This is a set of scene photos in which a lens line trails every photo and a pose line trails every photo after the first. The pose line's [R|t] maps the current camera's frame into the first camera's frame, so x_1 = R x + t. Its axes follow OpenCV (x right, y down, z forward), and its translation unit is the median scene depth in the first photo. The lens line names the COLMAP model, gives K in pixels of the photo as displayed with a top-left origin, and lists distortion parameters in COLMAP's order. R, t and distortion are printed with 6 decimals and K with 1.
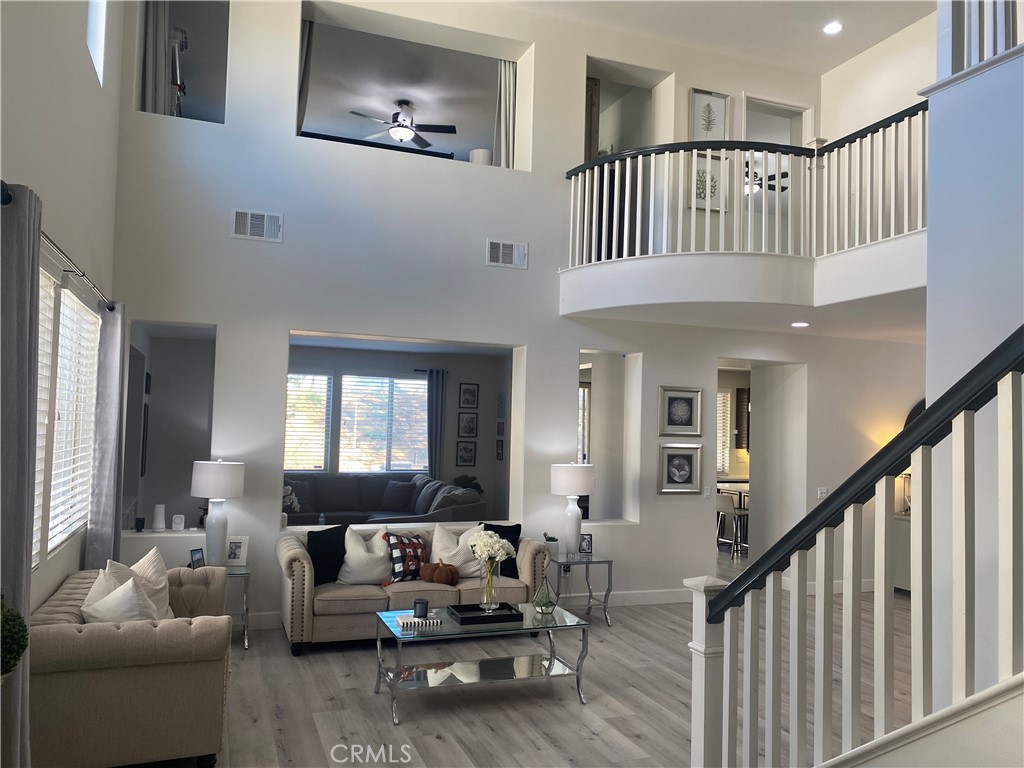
lens RADIAL K [[763.4, 0, 513.2], [0, 763.4, 401.9], [0, 0, 1]] dist [0.050990, -0.003525]
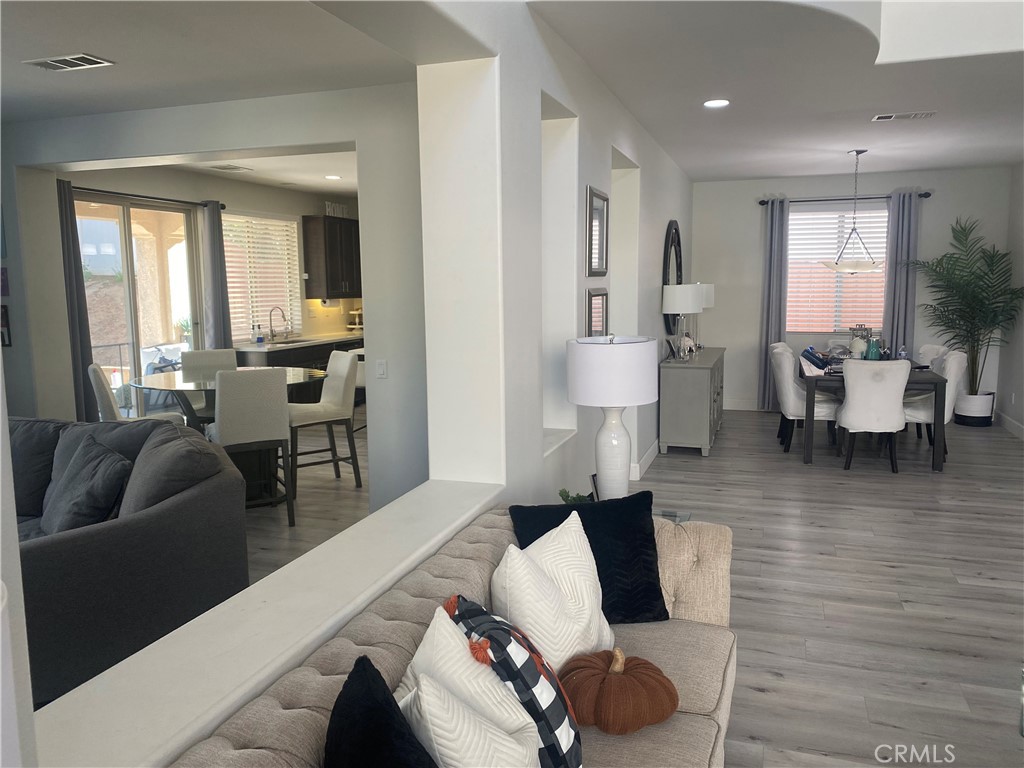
lens RADIAL K [[779.0, 0, 512.0], [0, 779.0, 384.0], [0, 0, 1]] dist [0.010240, -0.005584]
pose [[0.641998, -0.135091, 0.754711, -0.346645], [0.005834, 0.985187, 0.171384, 0.029742], [-0.766684, -0.105625, 0.633277, 0.785801]]
